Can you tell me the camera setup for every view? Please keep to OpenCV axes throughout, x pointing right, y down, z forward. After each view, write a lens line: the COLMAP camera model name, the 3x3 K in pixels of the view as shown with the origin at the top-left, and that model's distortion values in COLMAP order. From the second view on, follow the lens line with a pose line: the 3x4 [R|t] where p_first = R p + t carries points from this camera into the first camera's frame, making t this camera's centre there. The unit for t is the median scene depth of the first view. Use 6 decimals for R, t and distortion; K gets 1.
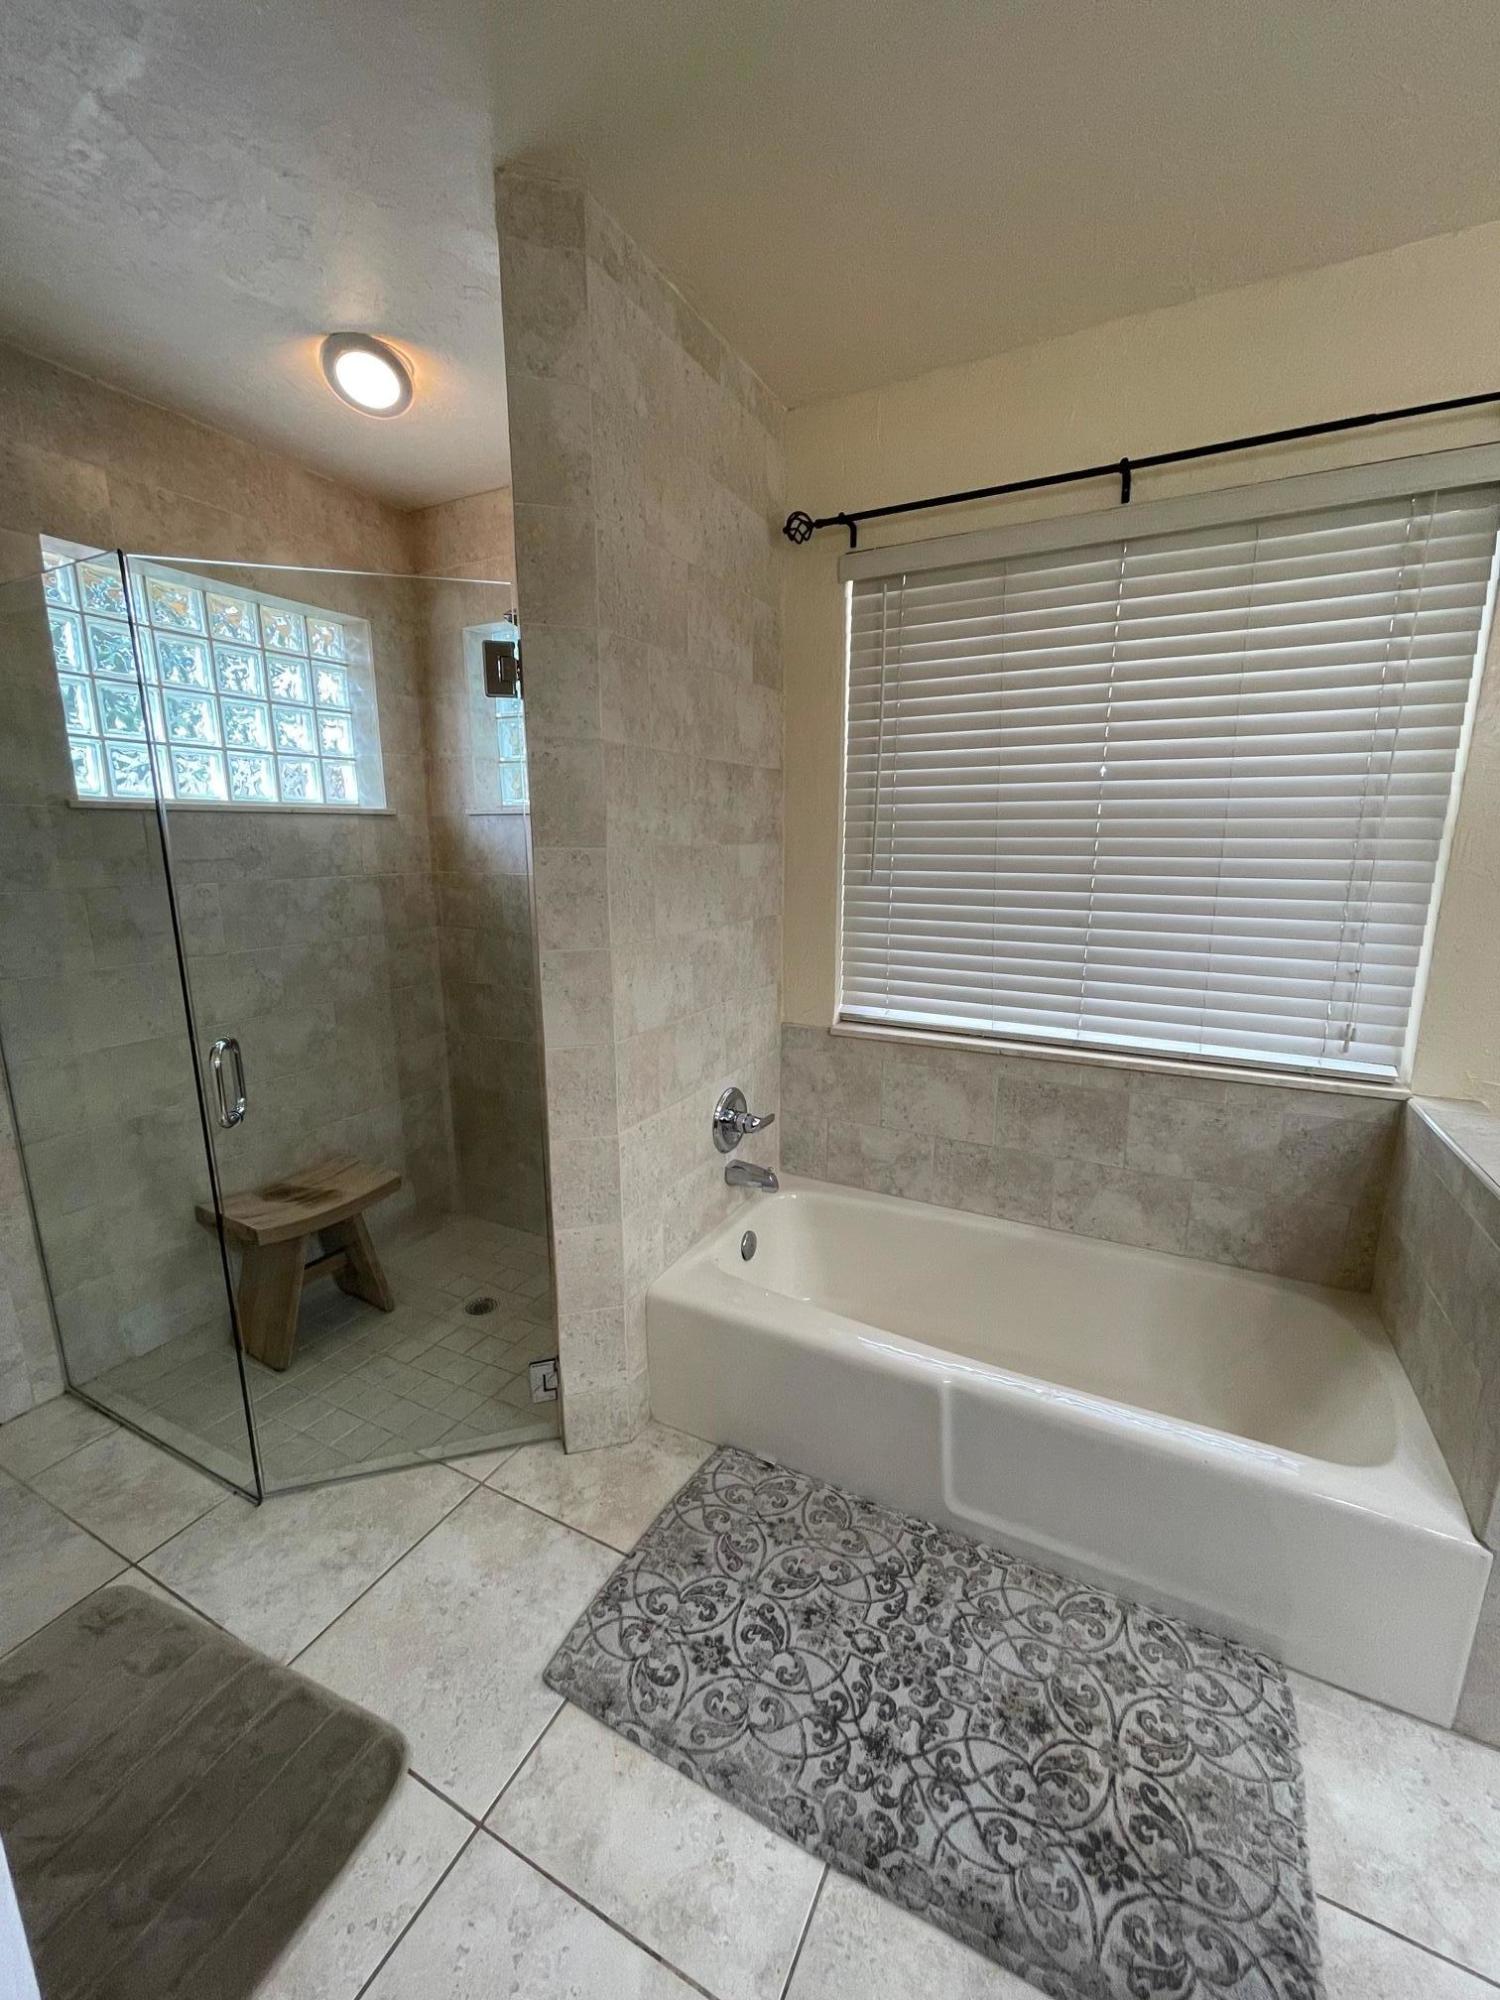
lens RADIAL K [[797.9, 0, 750.0], [0, 797.9, 1000.0], [0, 0, 1]] dist [0.001590, -0.001971]
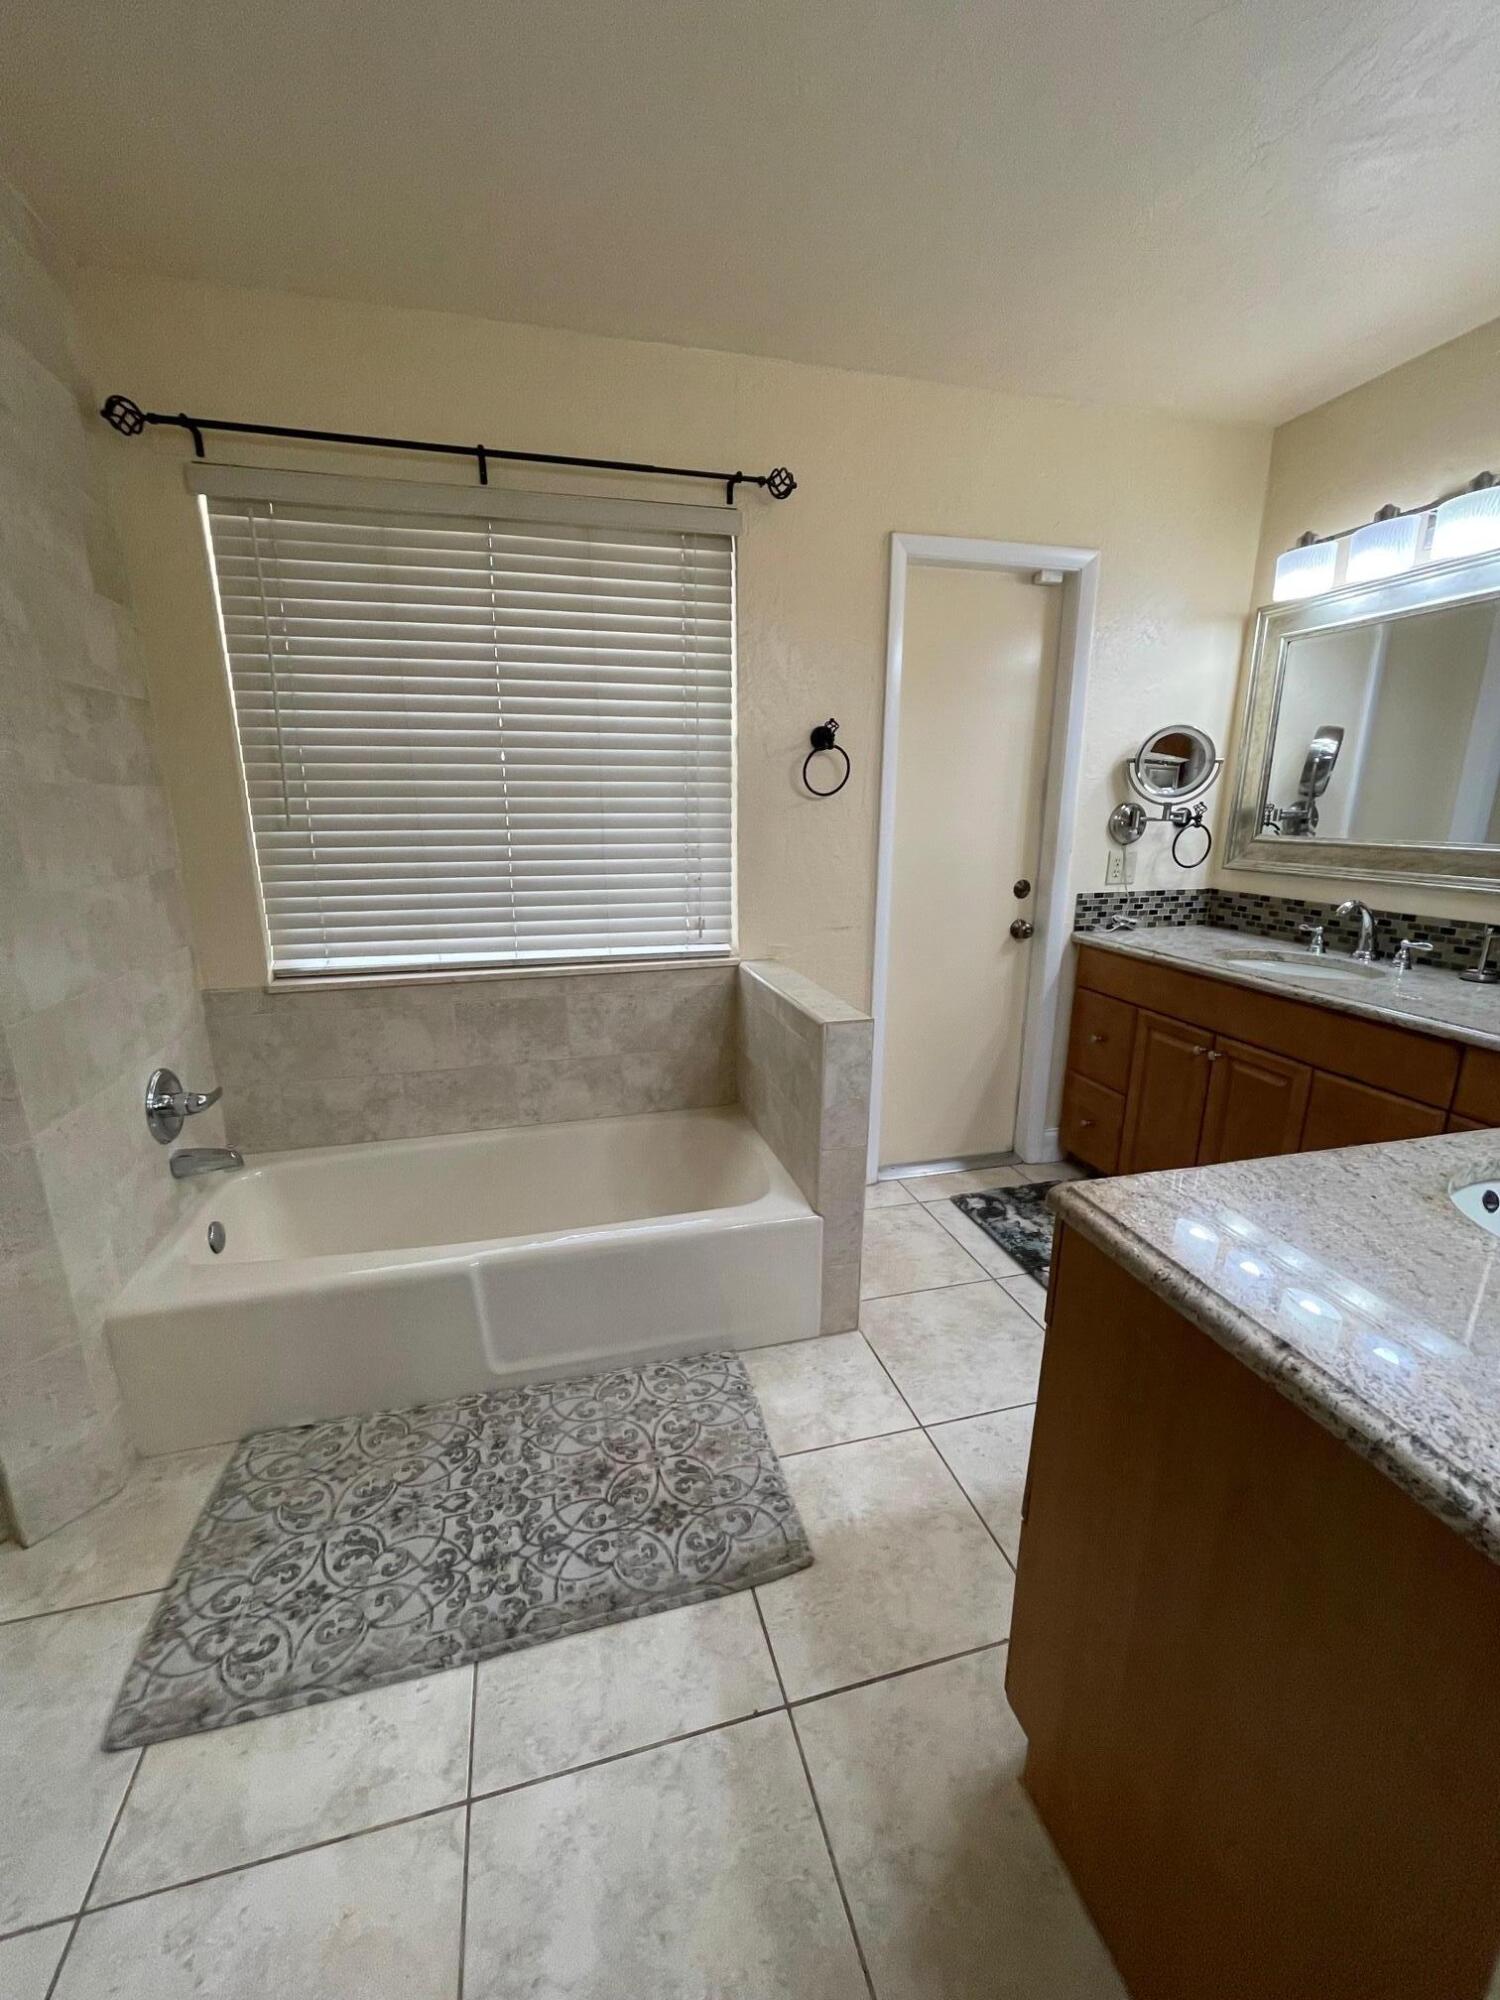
lens RADIAL K [[797.9, 0, 750.0], [0, 797.9, 1000.0], [0, 0, 1]] dist [0.001590, -0.001971]
pose [[0.730931, -0.172424, 0.660311, -0.157360], [0.141158, 0.984831, 0.100909, 0.053846], [-0.667694, 0.019451, 0.744182, -0.111897]]
